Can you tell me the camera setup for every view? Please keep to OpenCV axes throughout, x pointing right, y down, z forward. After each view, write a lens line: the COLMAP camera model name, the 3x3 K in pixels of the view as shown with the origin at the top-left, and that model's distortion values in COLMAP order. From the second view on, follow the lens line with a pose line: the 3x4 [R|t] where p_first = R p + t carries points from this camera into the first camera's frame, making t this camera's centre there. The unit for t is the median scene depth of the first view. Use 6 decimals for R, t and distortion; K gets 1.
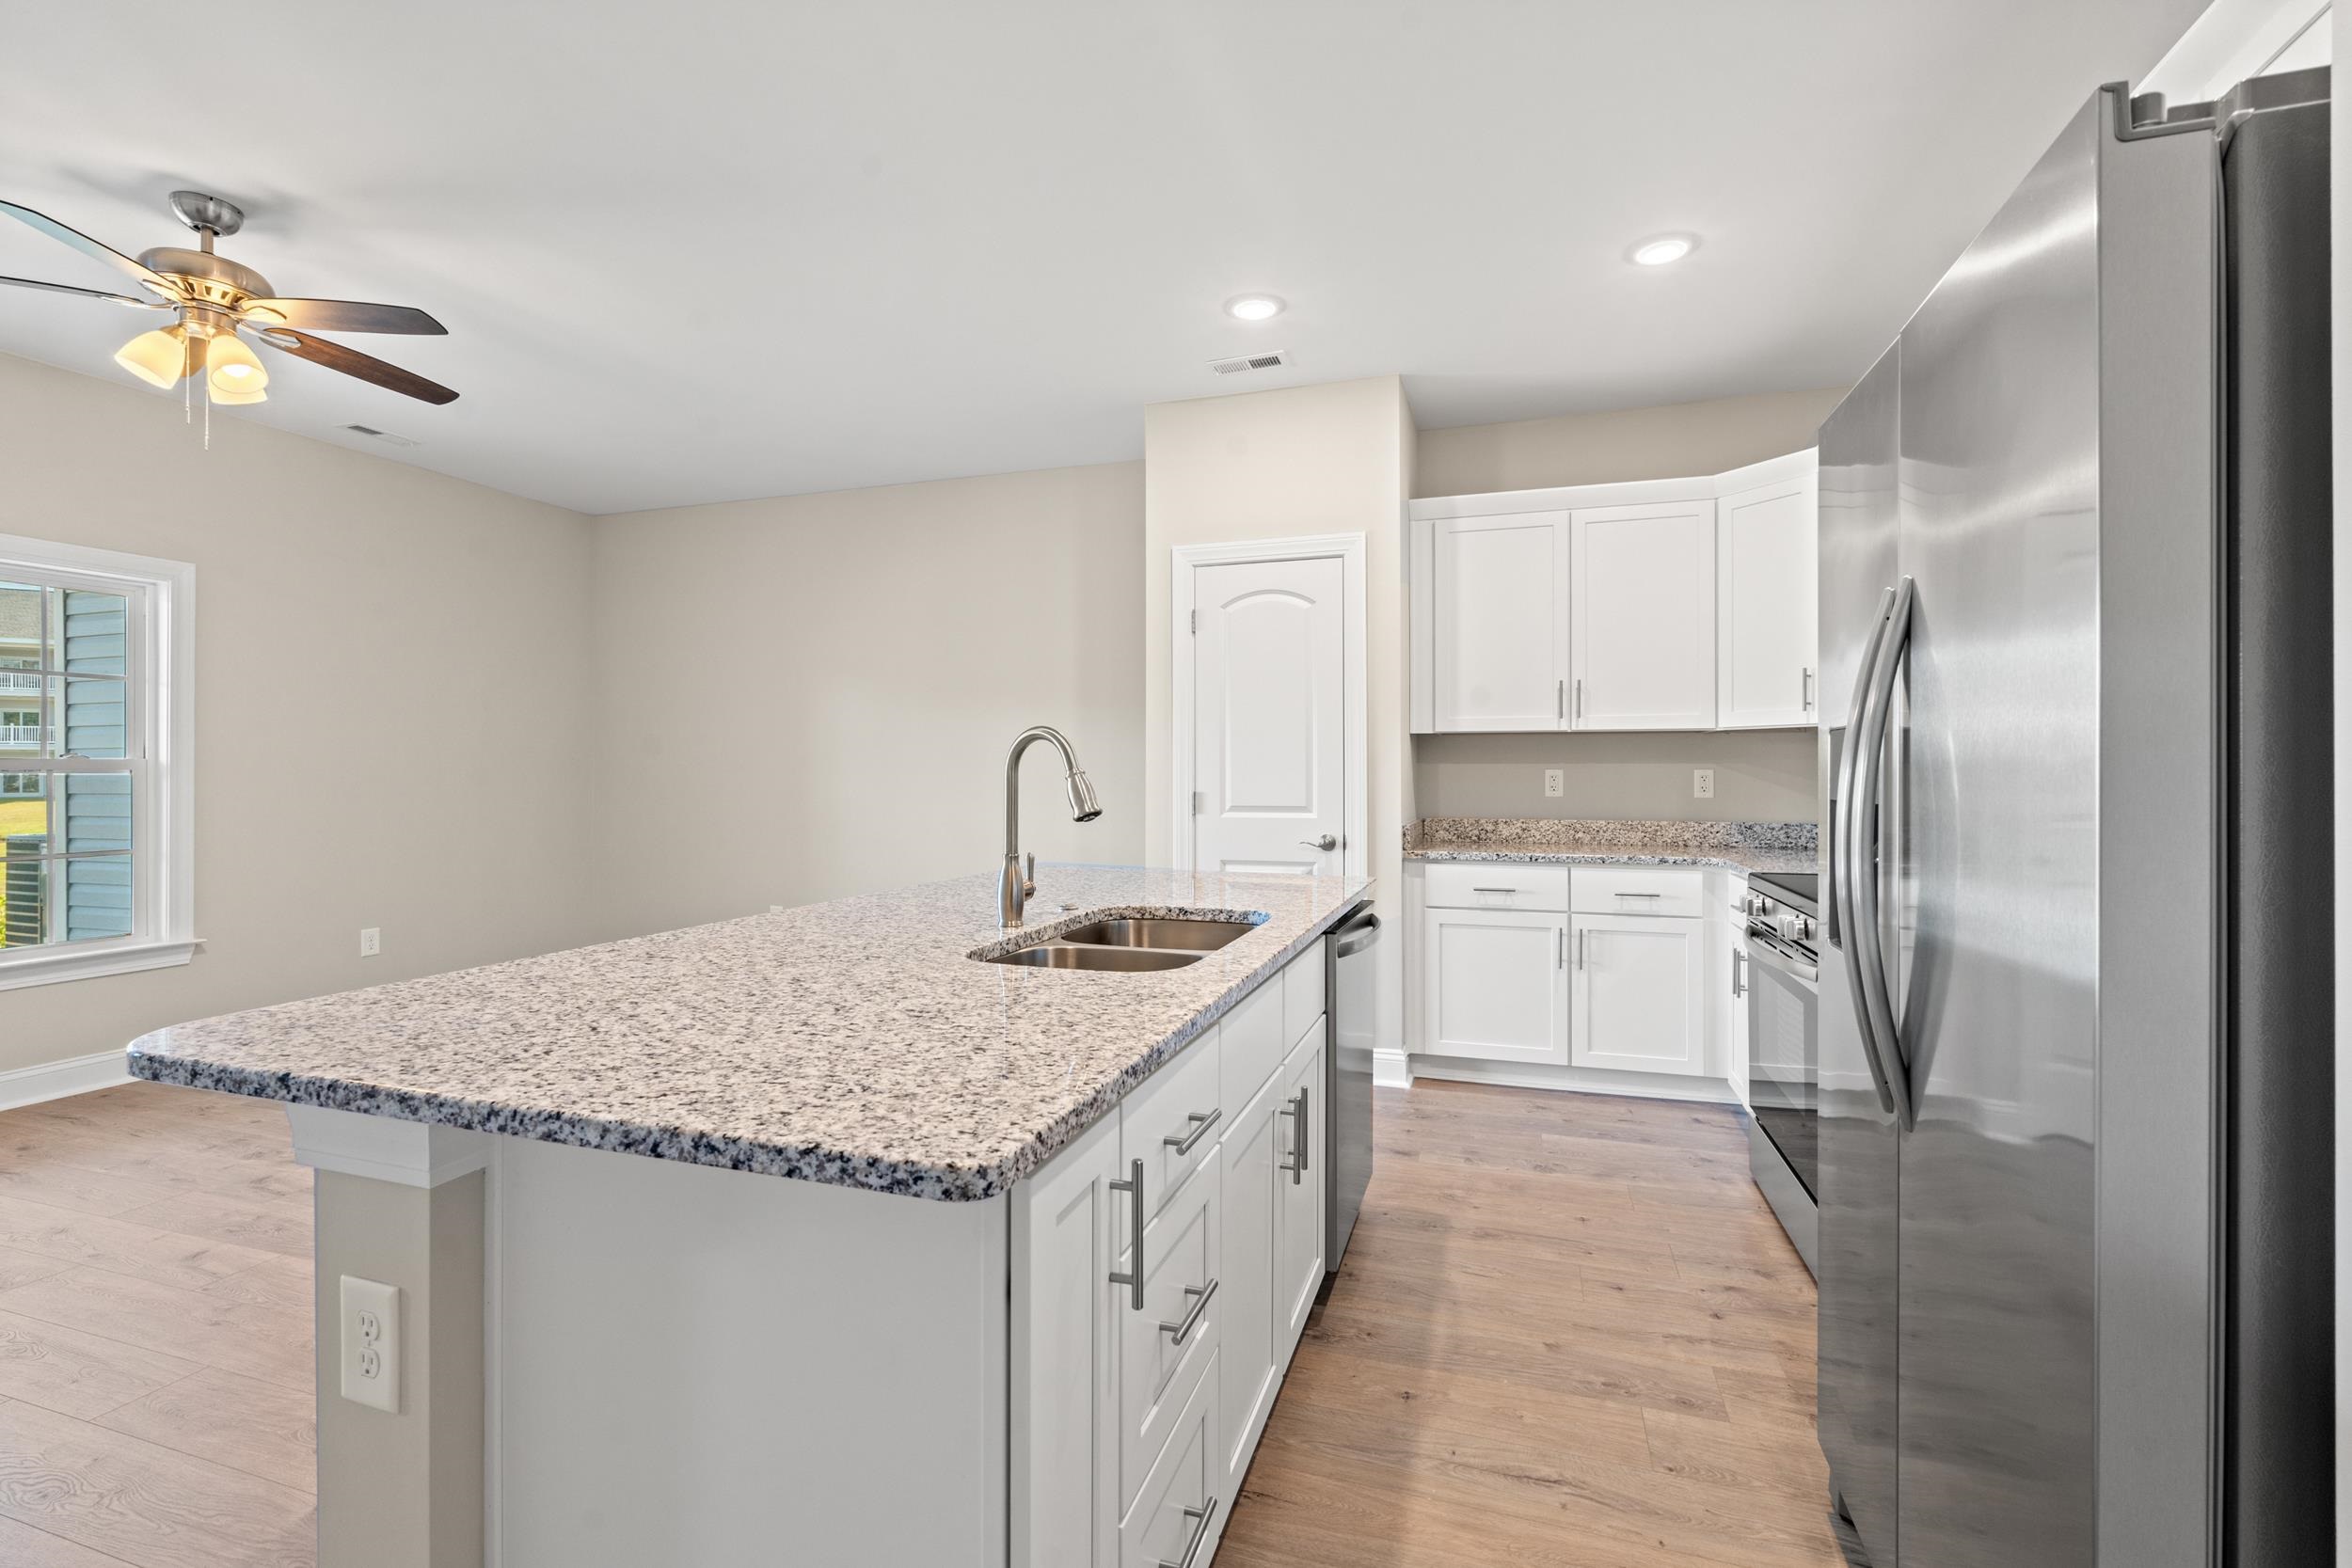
lens RADIAL K [[1026.1, 0, 1176.0], [0, 1026.1, 784.0], [0, 0, 1]] dist [-0.001455, -0.000239]
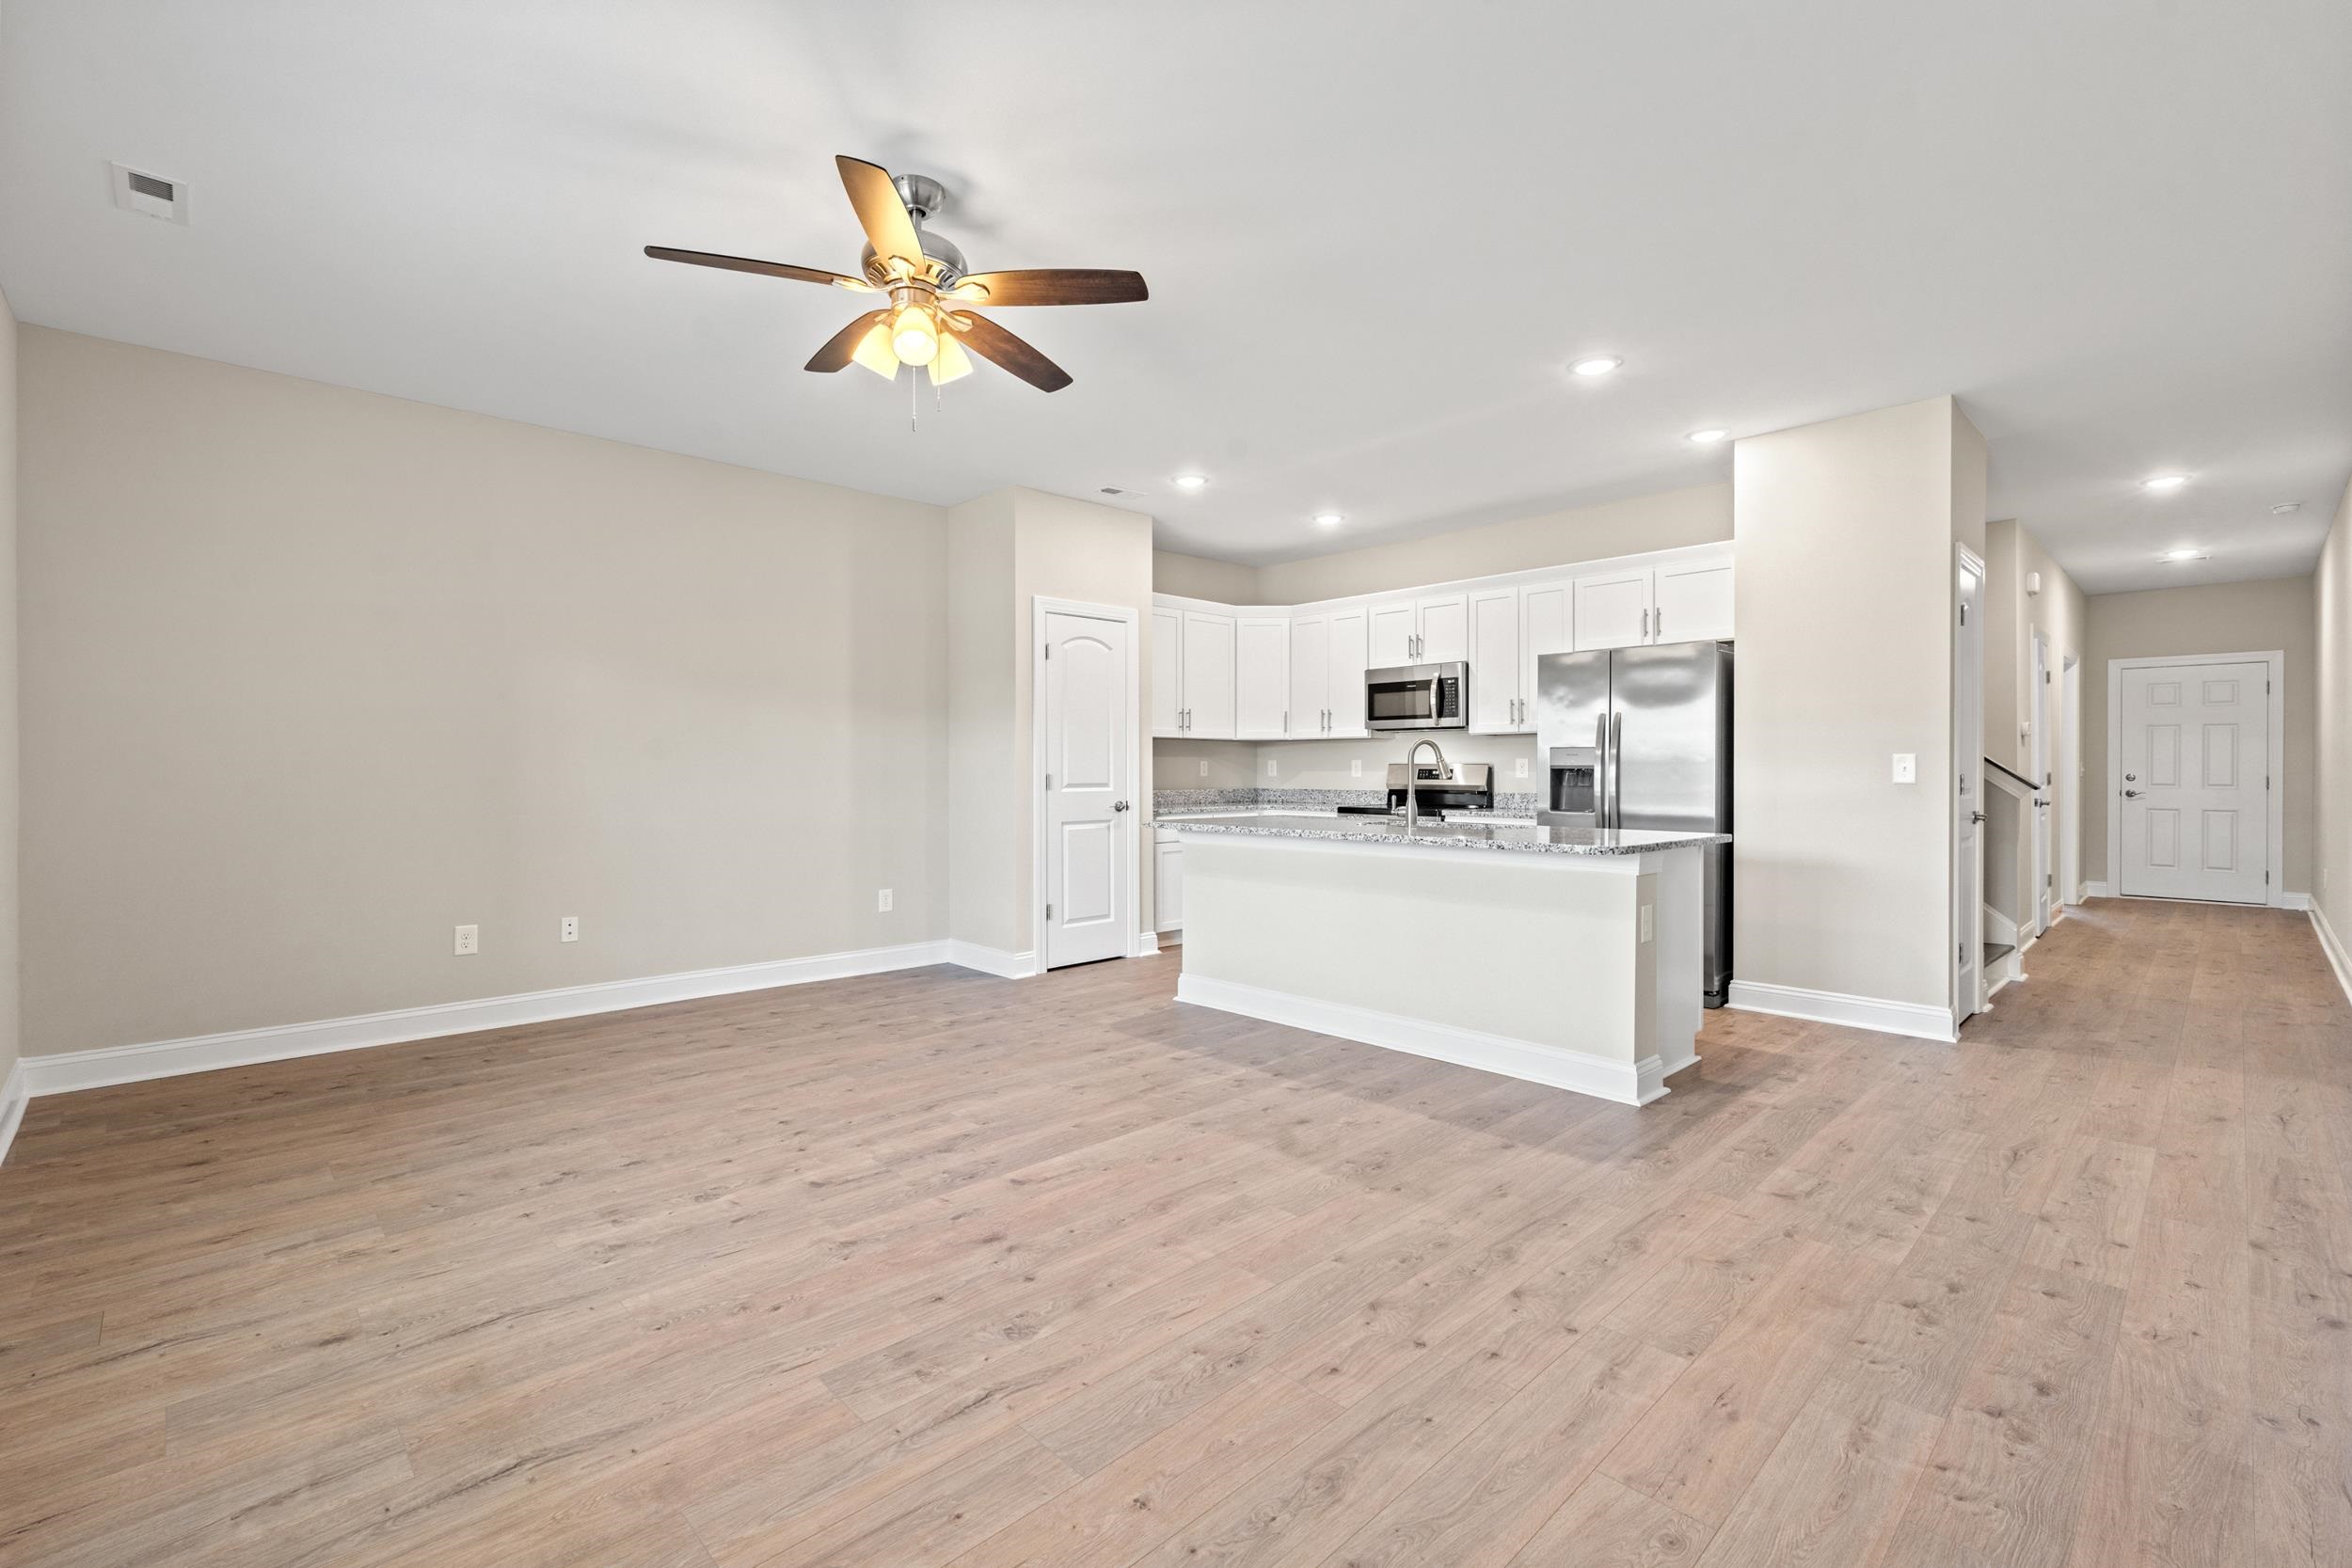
lens RADIAL K [[1026.2, 0, 1176.1], [0, 1026.2, 793.7], [0, 0, 1]] dist [-0.004706, -0.000044]
pose [[0.465667, -0.018780, 0.884761, -1.268370], [0.005614, 0.999817, 0.018267, 0.011057], [-0.884942, -0.003540, 0.465687, 0.221735]]
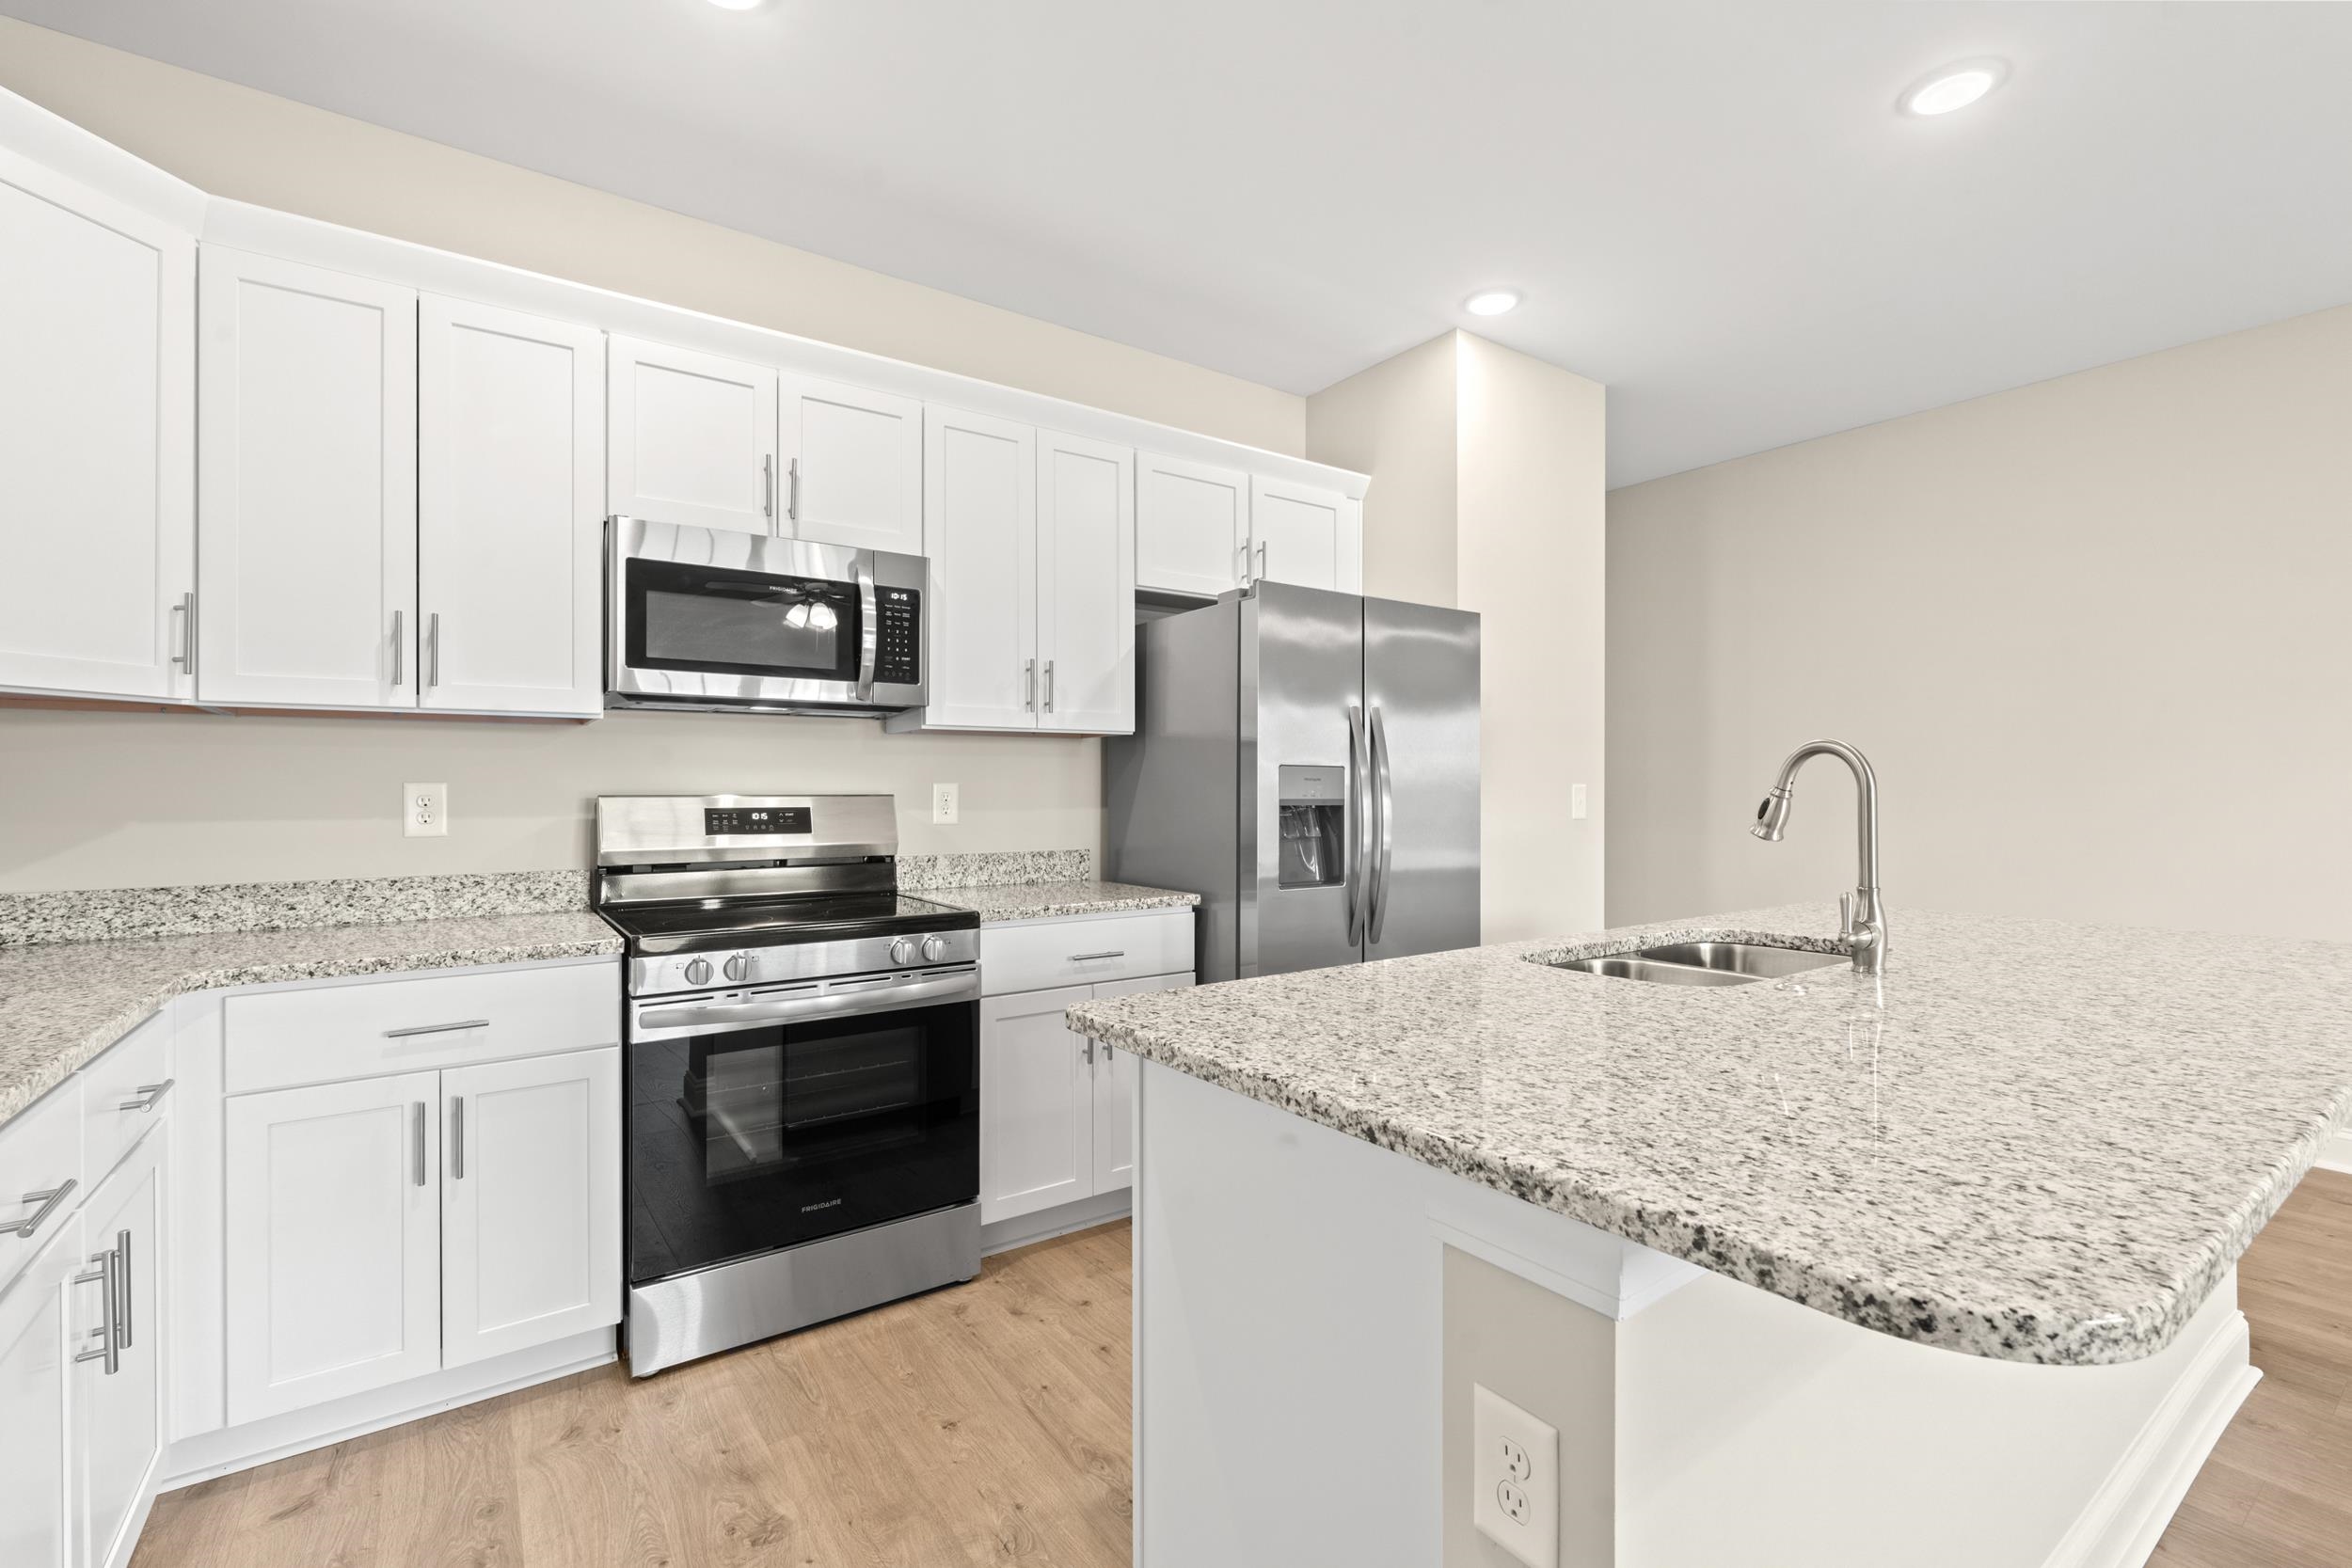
lens RADIAL K [[1026.1, 0, 1176.0], [0, 1026.1, 784.0], [0, 0, 1]] dist [-0.001455, -0.000239]
pose [[-0.805034, 0.004731, 0.593210, -0.109322], [0.005564, 0.999984, -0.000425, -0.010736], [-0.593203, 0.002959, -0.805047, 1.079917]]
